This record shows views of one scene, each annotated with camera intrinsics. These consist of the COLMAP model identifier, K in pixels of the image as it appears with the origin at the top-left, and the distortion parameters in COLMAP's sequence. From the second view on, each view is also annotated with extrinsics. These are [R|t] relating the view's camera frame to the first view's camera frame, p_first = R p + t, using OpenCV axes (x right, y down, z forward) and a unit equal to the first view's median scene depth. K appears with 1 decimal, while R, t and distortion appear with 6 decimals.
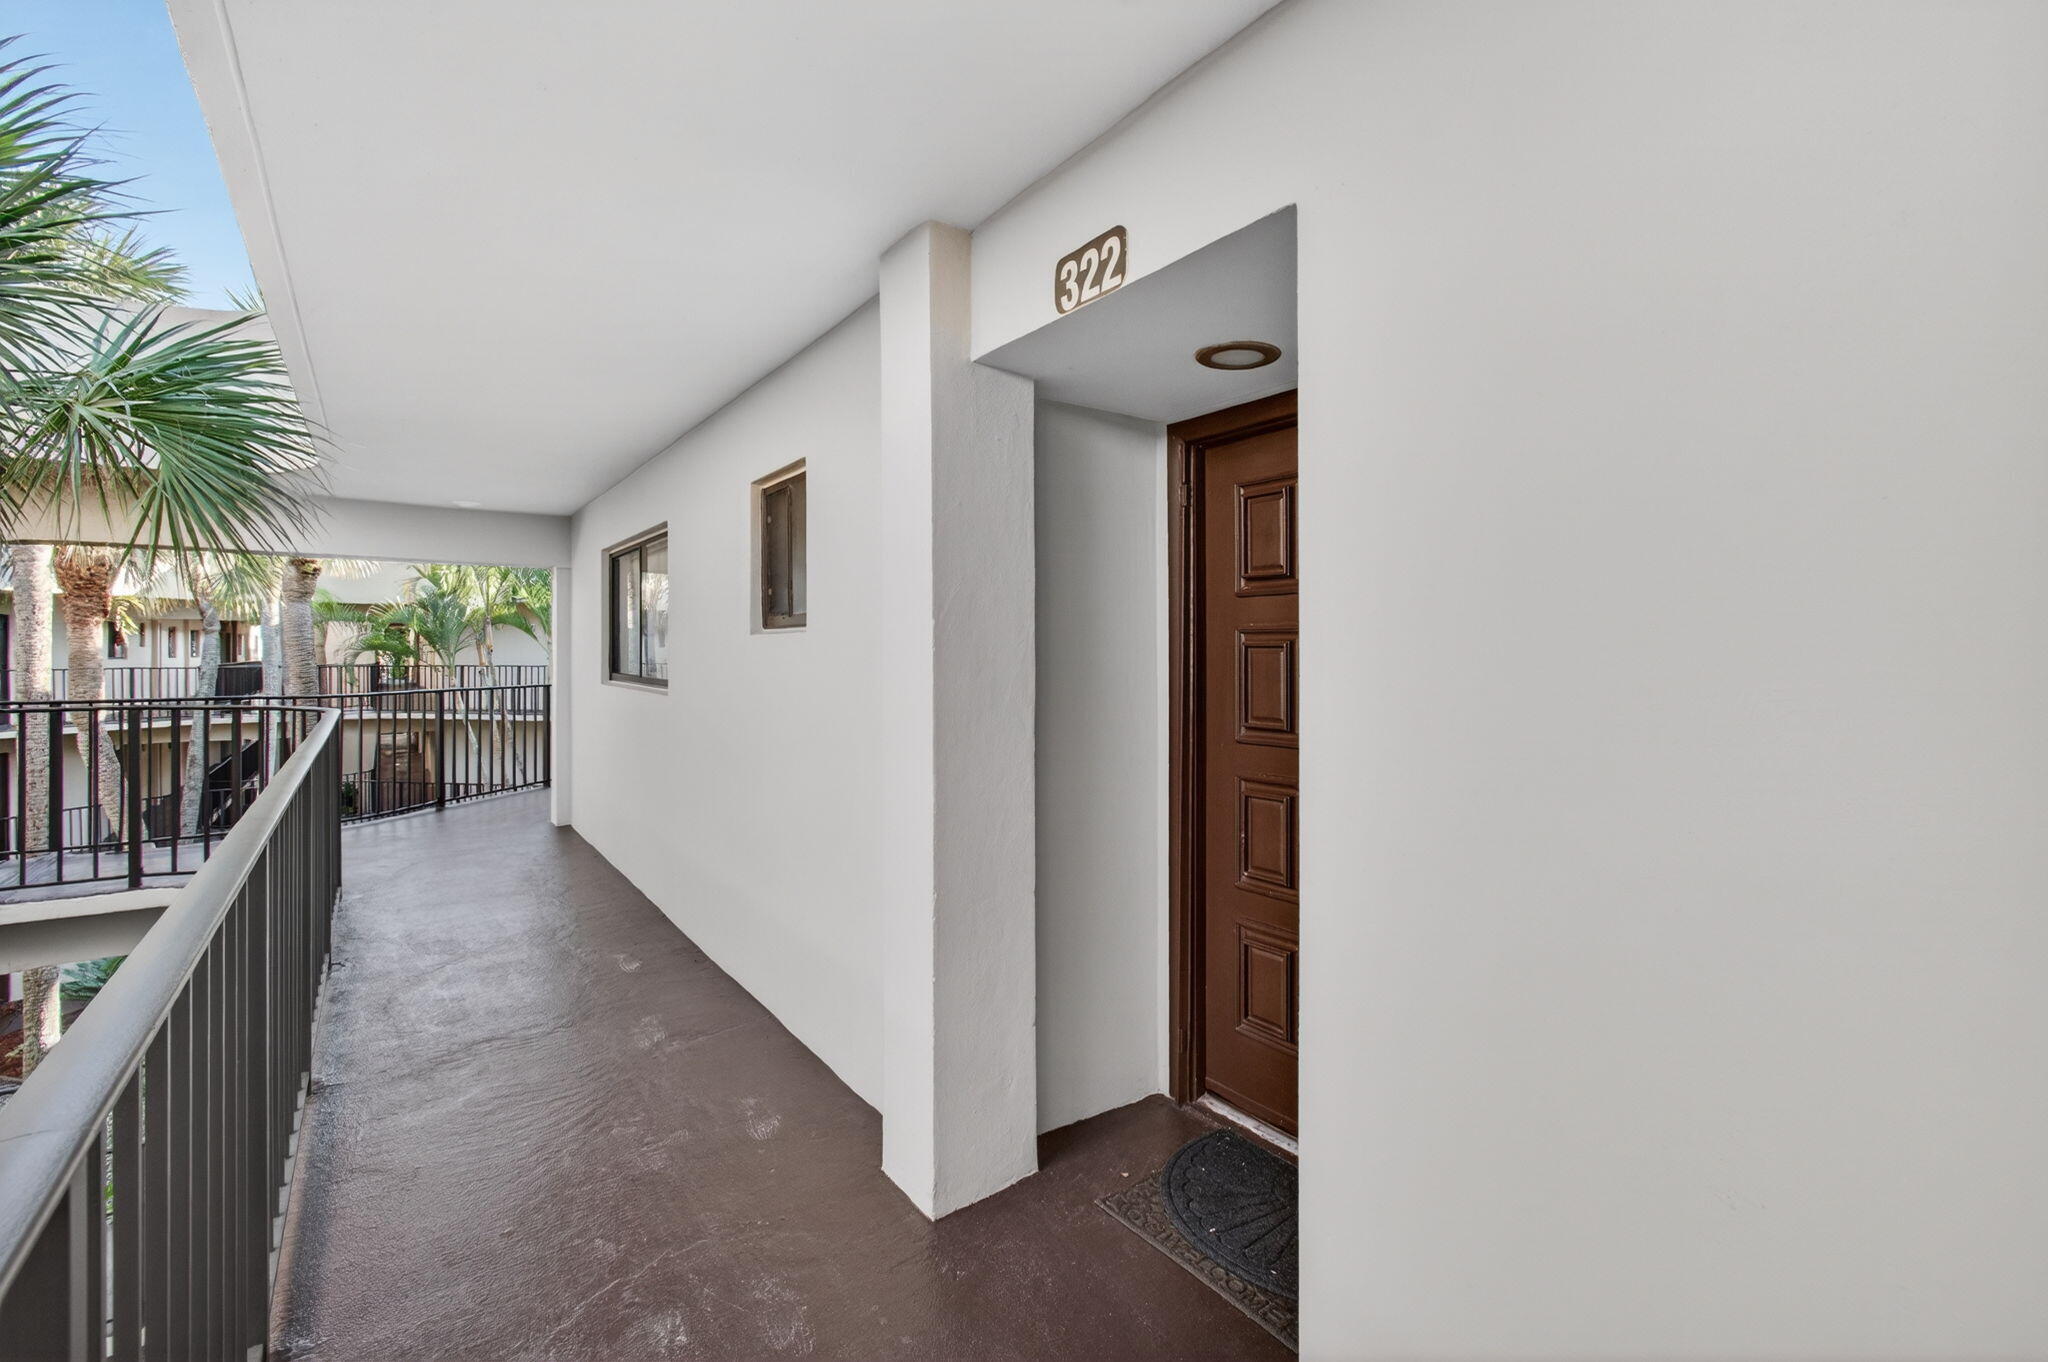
lens RADIAL K [[910.9, 0, 1022.4], [0, 910.9, 654.9], [0, 0, 1]] dist [-0.003014, -0.000099]
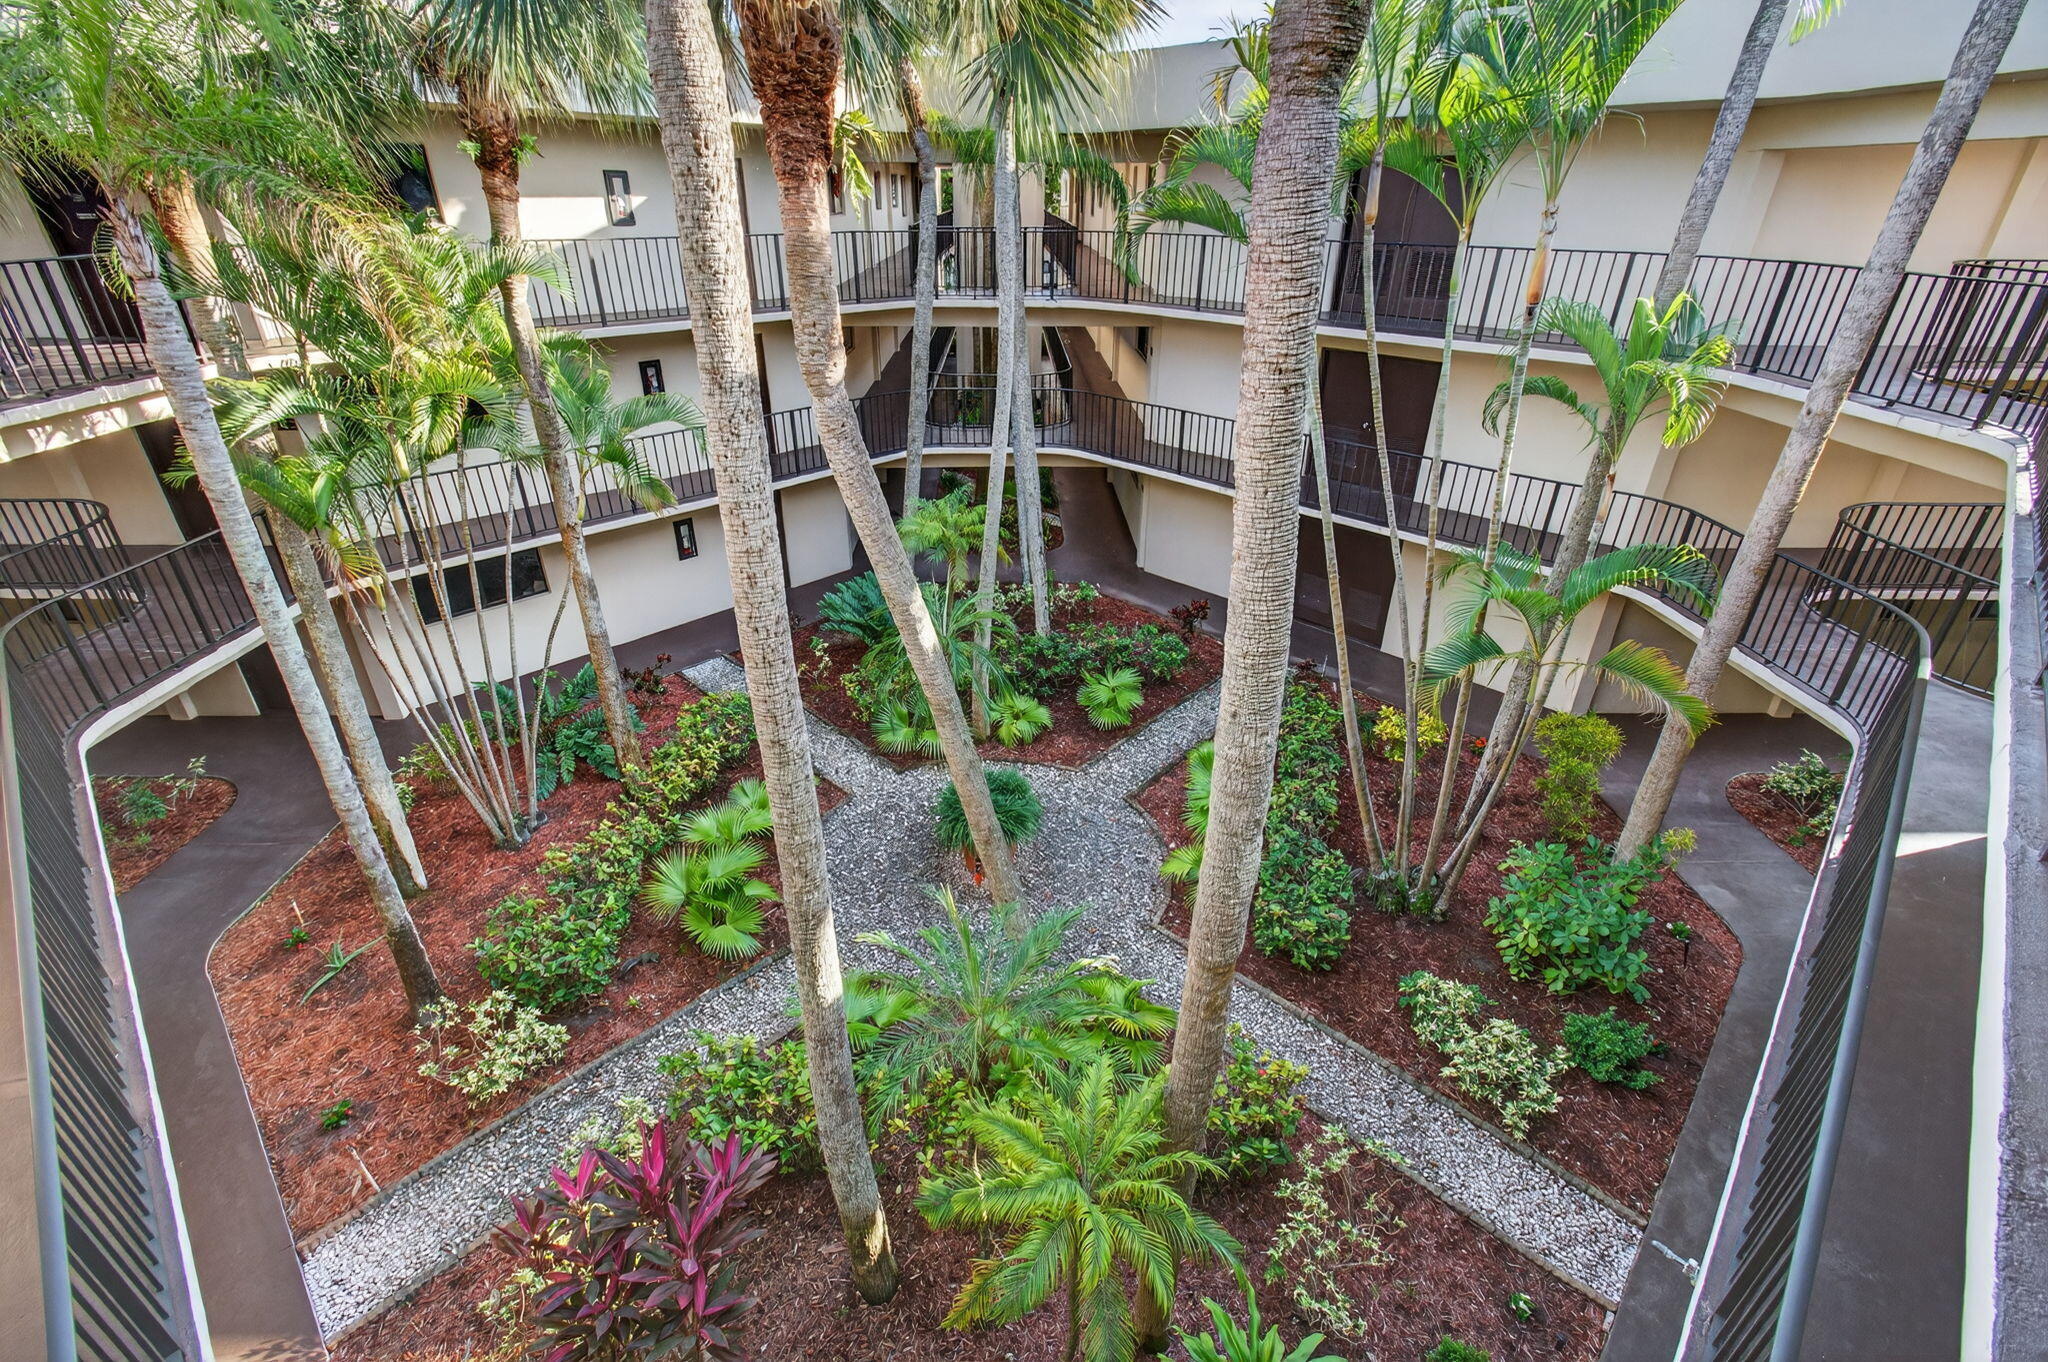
lens RADIAL K [[905.1, 0, 1024.0], [0, 905.1, 681.0], [0, 0, 1]] dist [-0.003182, 0.006962]
pose [[0.826372, 0.273912, -0.492018, -0.579100], [-0.010432, 0.881025, 0.472954, -0.026065], [0.563028, -0.385703, 0.730912, 0.568243]]
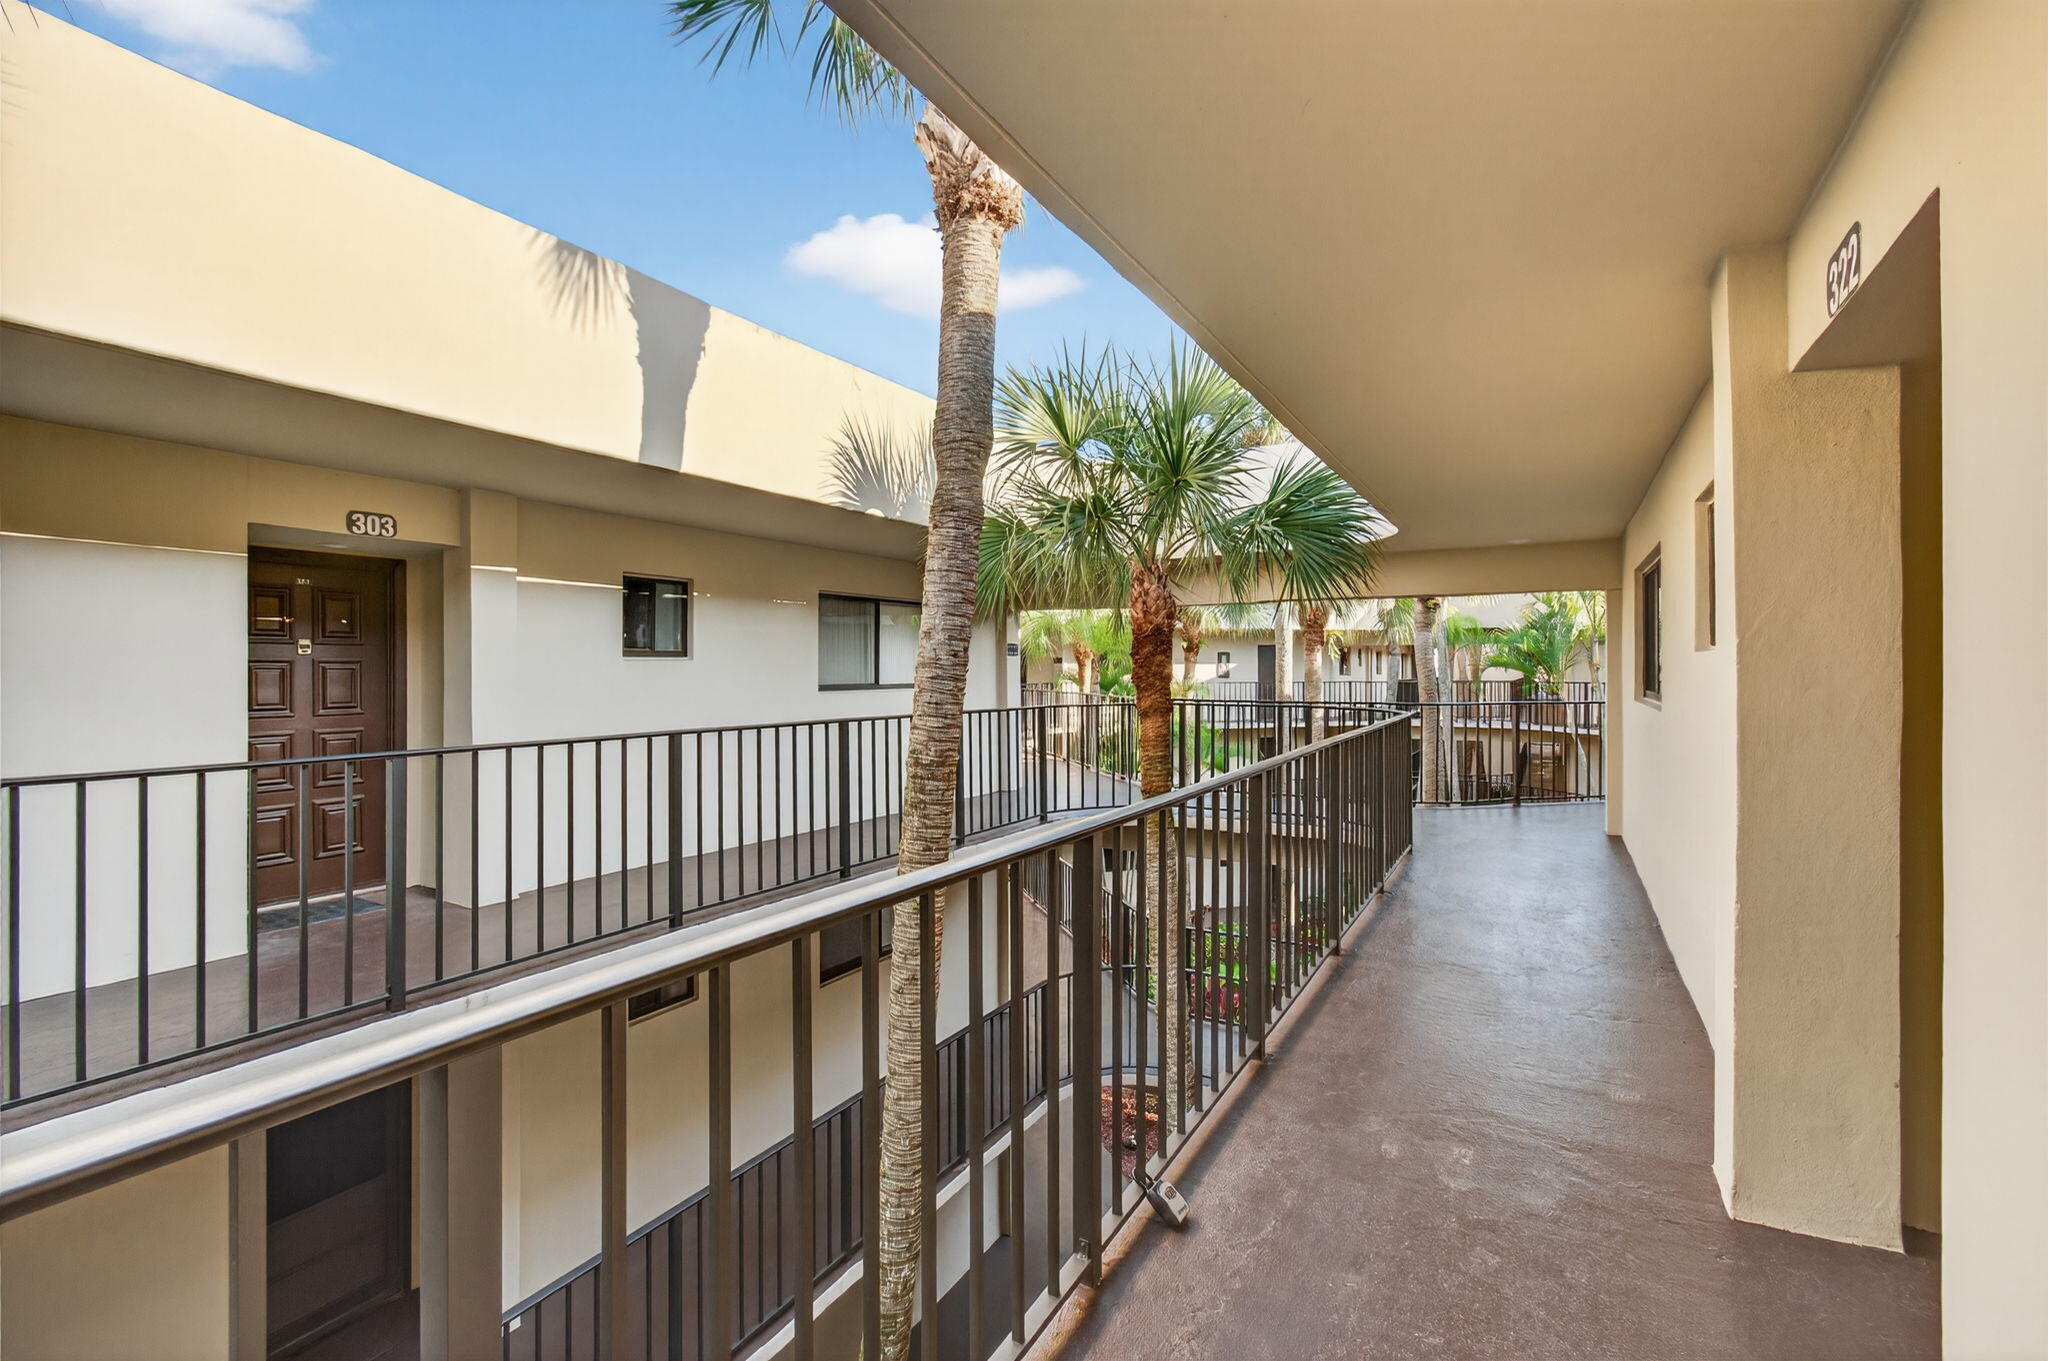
lens RADIAL K [[910.9, 0, 1022.4], [0, 910.9, 654.4], [0, 0, 1]] dist [-0.003014, -0.000099]
pose [[0.414862, -0.016533, -0.909734, 0.107806], [-0.001786, 0.999818, -0.018985, 0.000539], [0.909882, 0.009501, 0.414757, -0.033942]]
